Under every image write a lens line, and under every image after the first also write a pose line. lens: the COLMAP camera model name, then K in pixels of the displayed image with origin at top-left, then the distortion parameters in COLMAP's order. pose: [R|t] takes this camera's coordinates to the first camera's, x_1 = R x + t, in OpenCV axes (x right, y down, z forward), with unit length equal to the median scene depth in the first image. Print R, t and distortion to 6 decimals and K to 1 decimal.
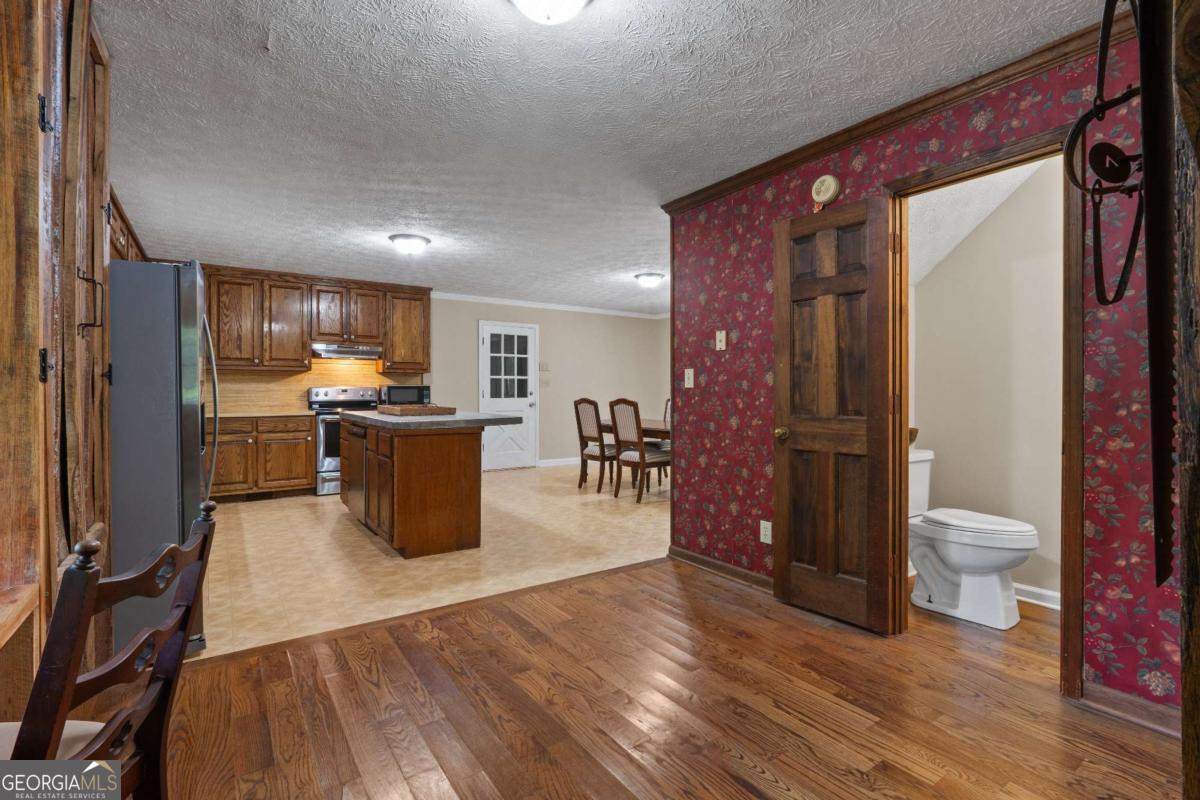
lens RADIAL K [[552.5, 0, 596.5], [0, 552.5, 393.8], [0, 0, 1]] dist [-0.005920, -0.000531]
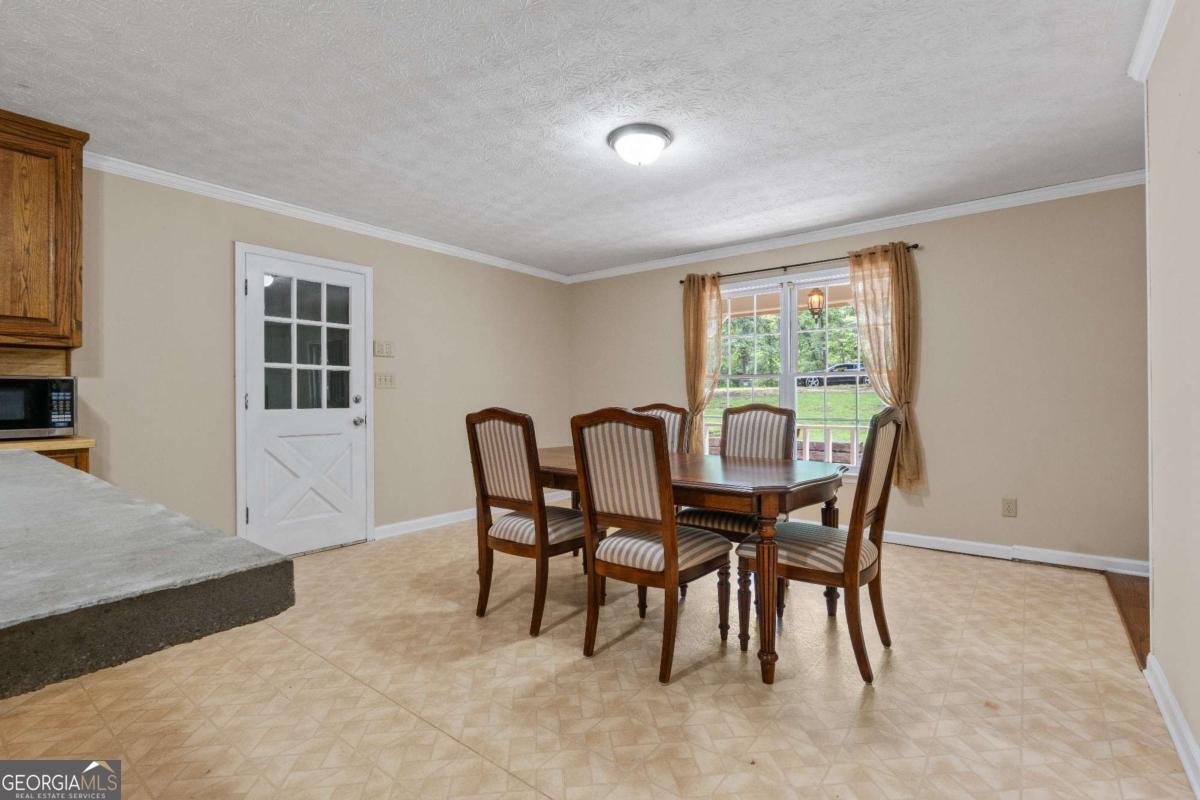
lens RADIAL K [[552.5, 0, 608.2], [0, 552.5, 397.5], [0, 0, 1]] dist [-0.005920, -0.000531]
pose [[0.952287, -0.002517, 0.305192, -0.062334], [0.005737, 0.999937, -0.009655, 0.004367], [-0.305149, 0.010945, 0.952242, 0.519116]]
